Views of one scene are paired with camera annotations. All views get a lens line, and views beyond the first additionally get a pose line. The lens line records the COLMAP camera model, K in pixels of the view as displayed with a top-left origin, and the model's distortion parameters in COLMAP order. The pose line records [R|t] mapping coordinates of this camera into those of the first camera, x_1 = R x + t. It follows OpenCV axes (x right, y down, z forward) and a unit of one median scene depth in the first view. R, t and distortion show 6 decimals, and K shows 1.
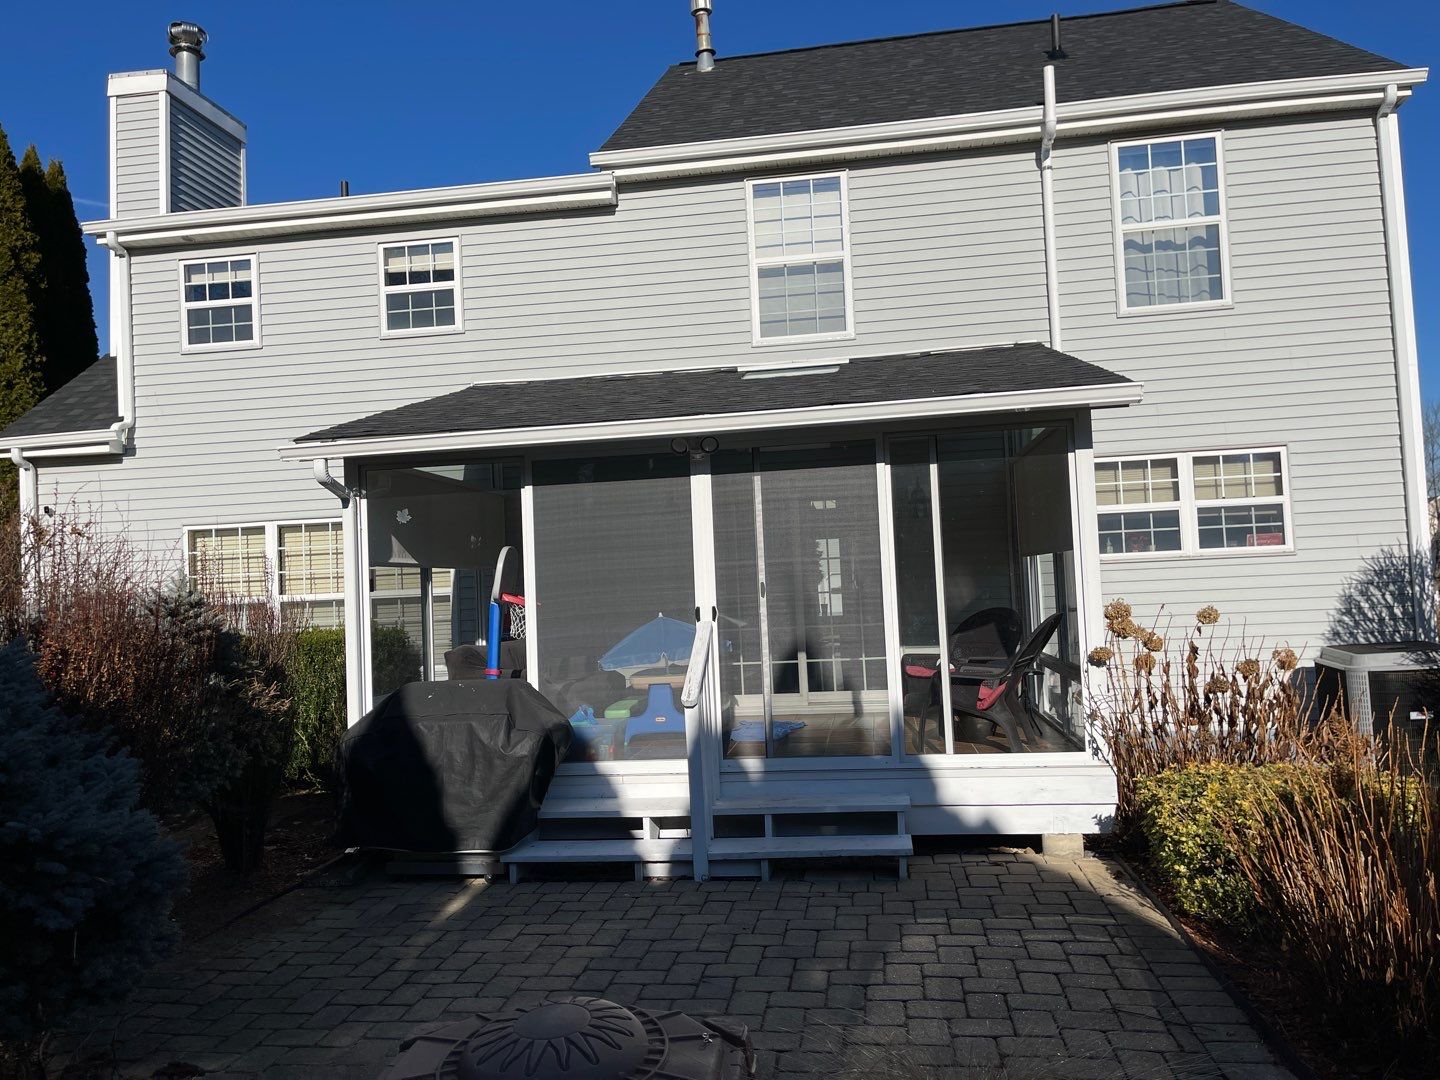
lens RADIAL K [[1079.2, 0, 718.4], [0, 1079.2, 541.9], [0, 0, 1]] dist [0.078889, -0.107073]
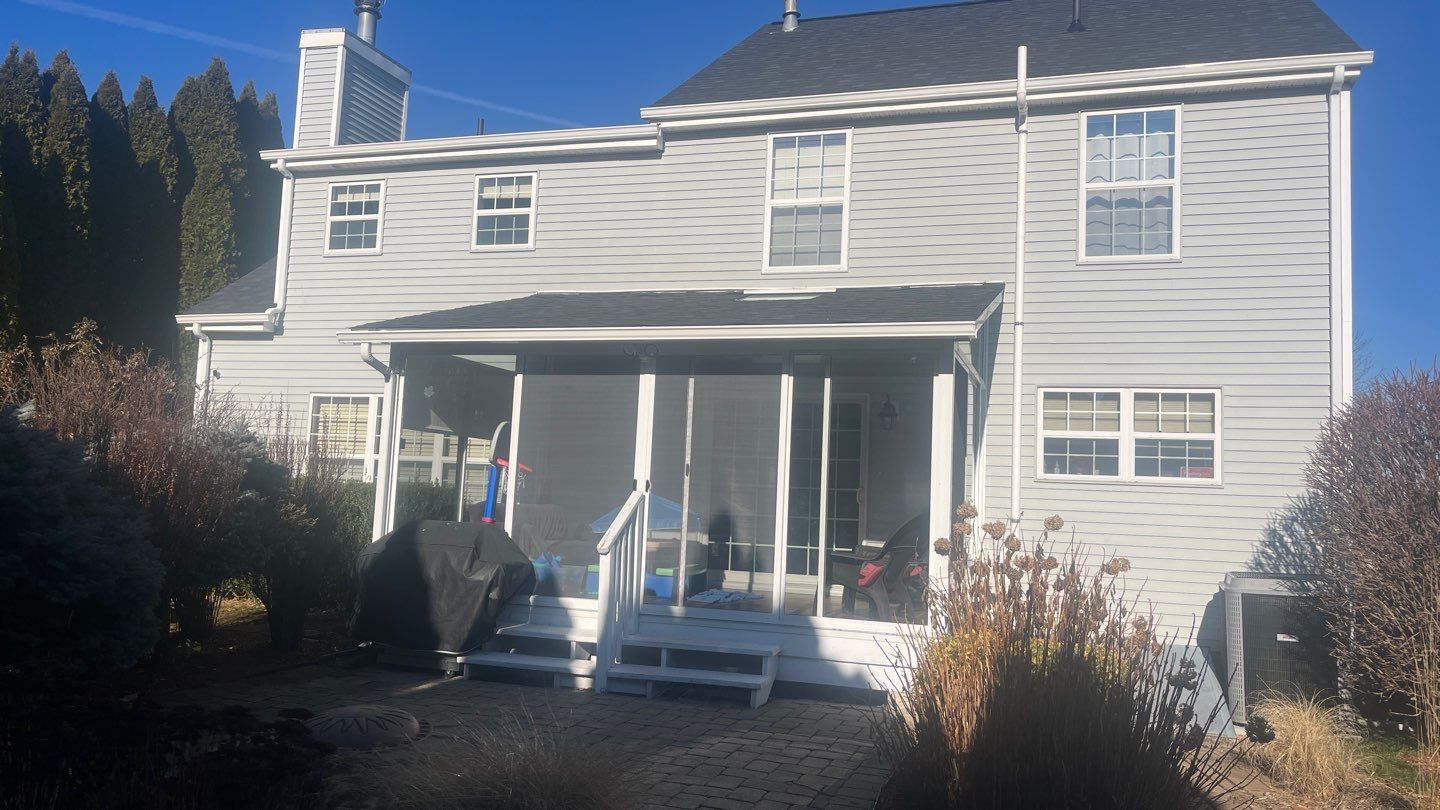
lens RADIAL K [[1082.2, 0, 723.4], [0, 1082.2, 405.4], [0, 0, 1]] dist [0.060976, -0.076033]
pose [[0.981592, 0.071957, -0.176916, 0.211519], [-0.080097, 0.996012, -0.039301, 0.011460], [0.173382, 0.052748, 0.983441, -0.154739]]
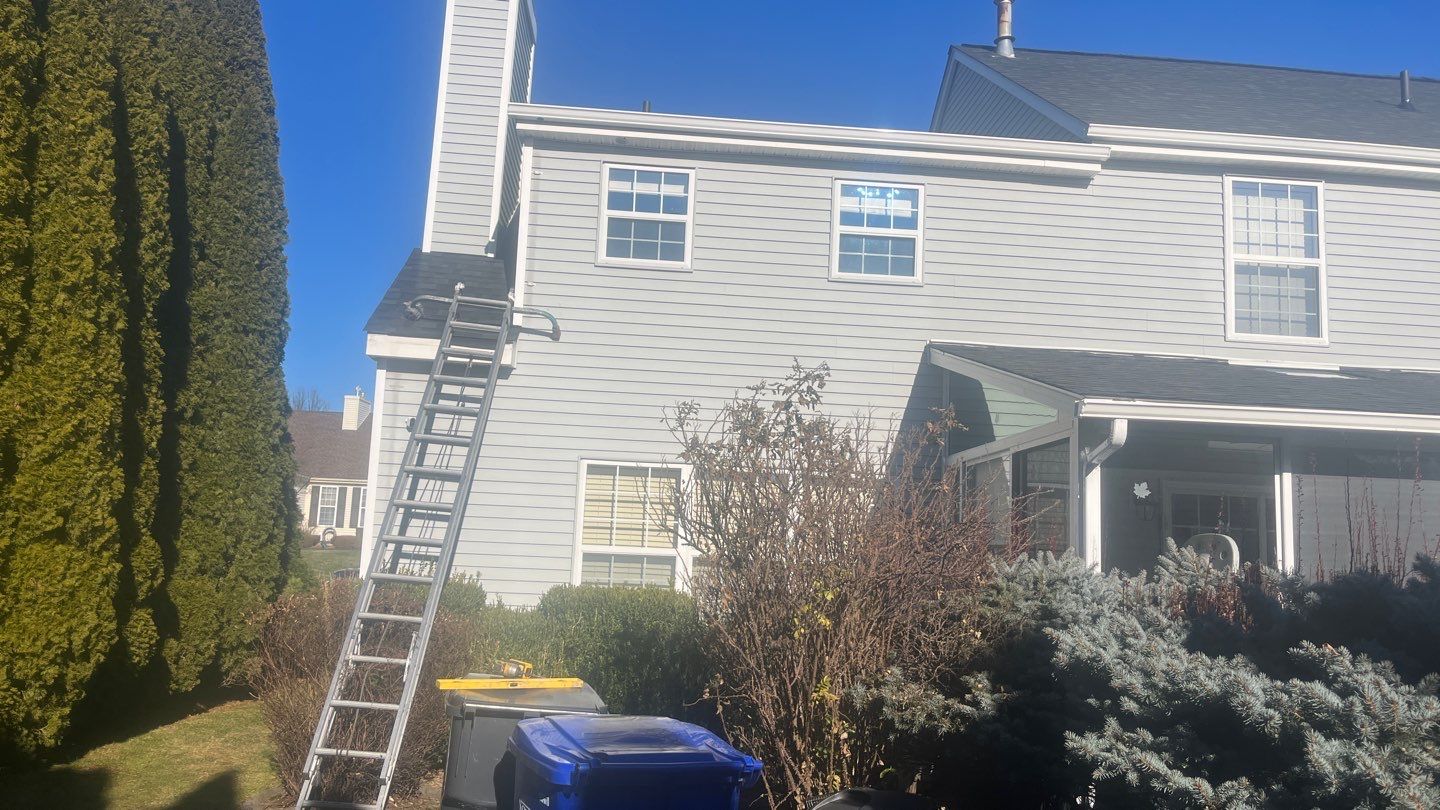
lens RADIAL K [[1082.2, 0, 723.4], [0, 1082.2, 405.4], [0, 0, 1]] dist [0.060976, -0.076033]
pose [[0.971917, 0.116713, 0.204340, -0.611382], [-0.096029, 0.989459, -0.108398, 0.027875], [-0.214837, 0.085731, 0.972880, 0.148098]]
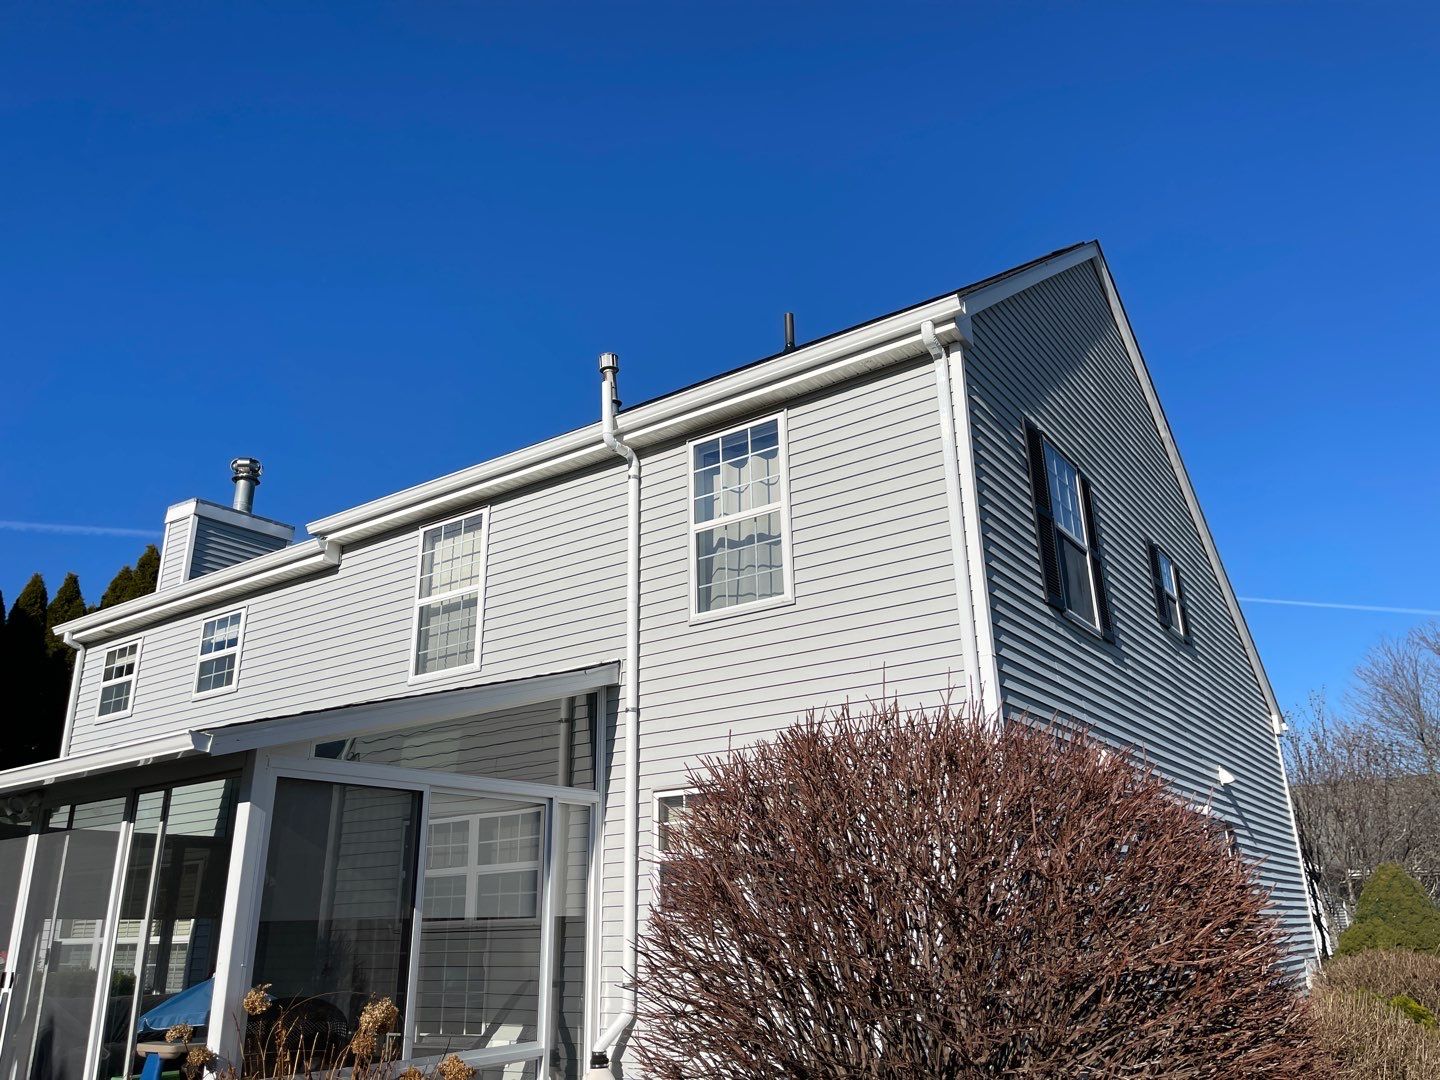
lens RADIAL K [[1079.2, 0, 718.4], [0, 1079.2, 541.9], [0, 0, 1]] dist [0.078889, -0.107073]
pose [[0.892444, -0.128011, -0.432616, 0.746891], [0.000448, 0.959152, -0.282889, -0.024382], [0.451158, 0.252269, 0.856047, 0.242041]]
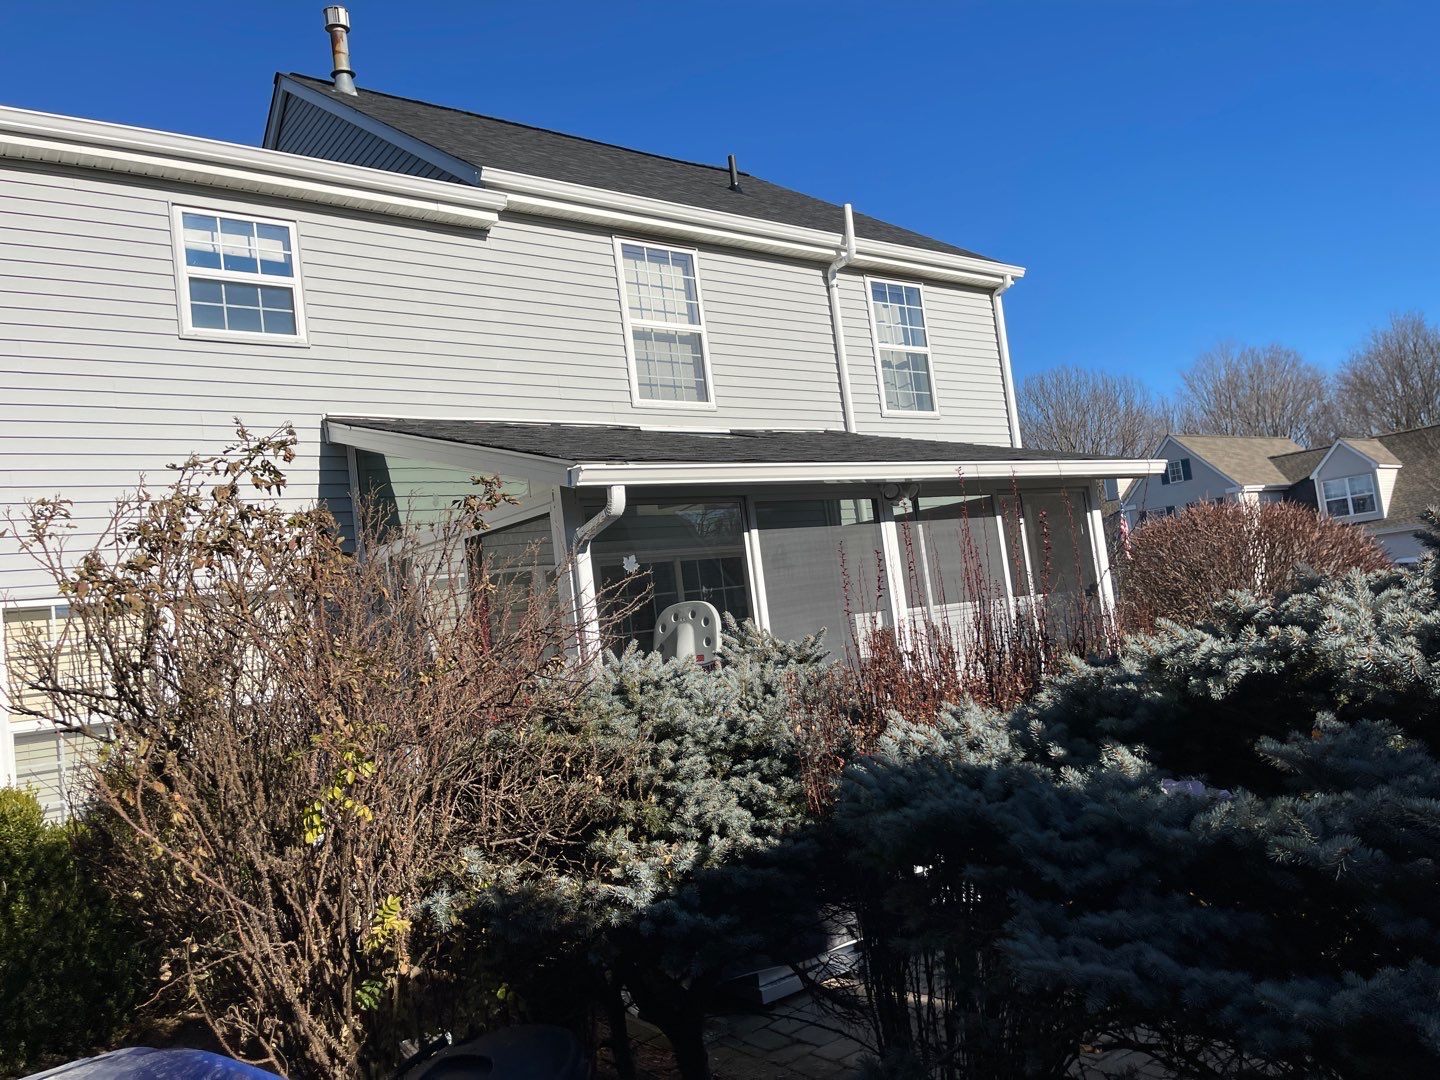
lens RADIAL K [[1079.2, 0, 718.4], [0, 1079.2, 541.9], [0, 0, 1]] dist [0.078889, -0.107073]
pose [[0.688190, 0.019190, 0.725276, -0.618843], [0.056604, 0.995183, -0.080041, 0.020297], [-0.723319, 0.096137, 0.683789, 0.304381]]
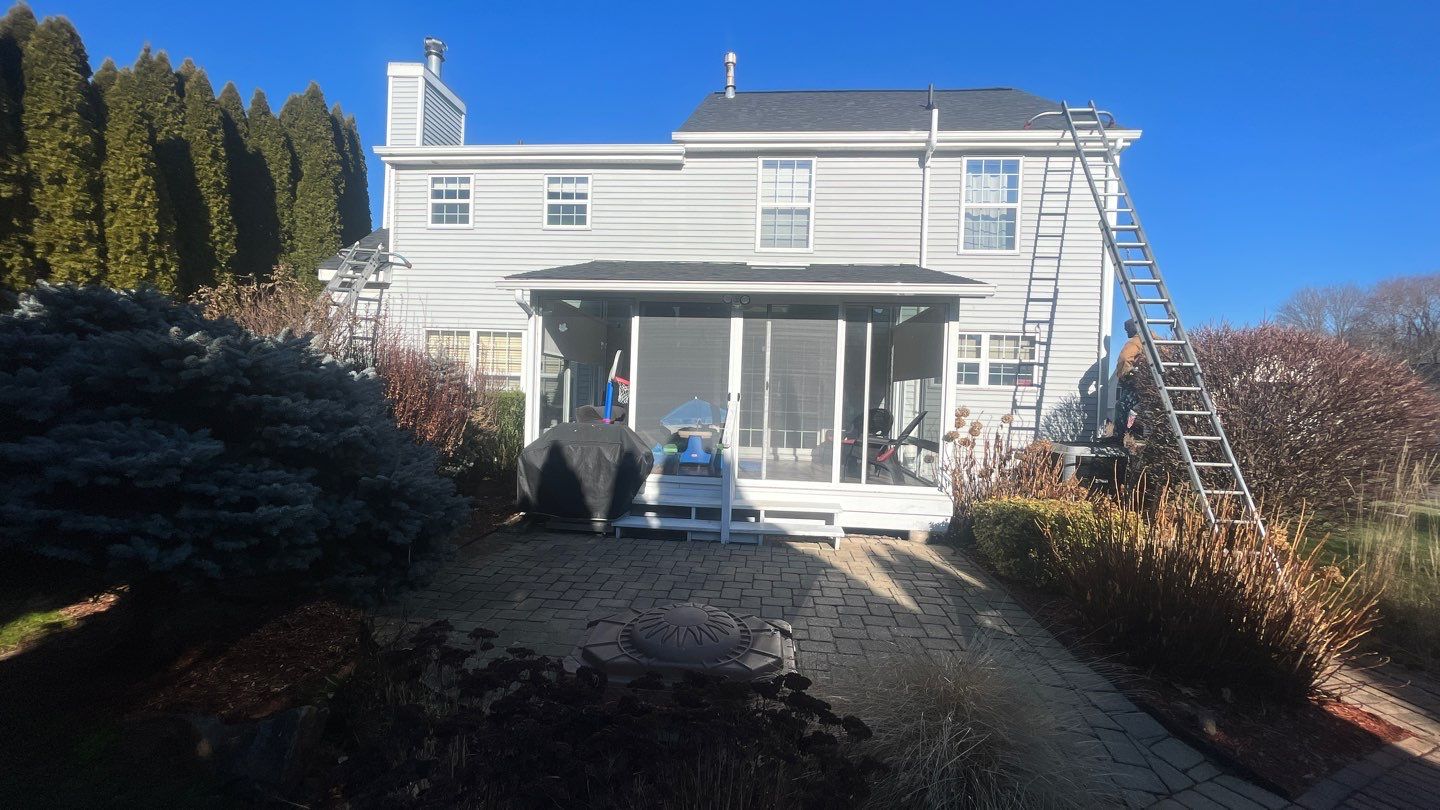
lens RADIAL K [[578.6, 0, 718.3], [0, 578.6, 406.7], [0, 0, 1]] dist [-0.005315, -0.000877]
pose [[0.995487, 0.076978, 0.055505, -0.062728], [-0.080294, 0.994951, 0.060216, 0.019765], [-0.050590, -0.064401, 0.996641, 0.042531]]
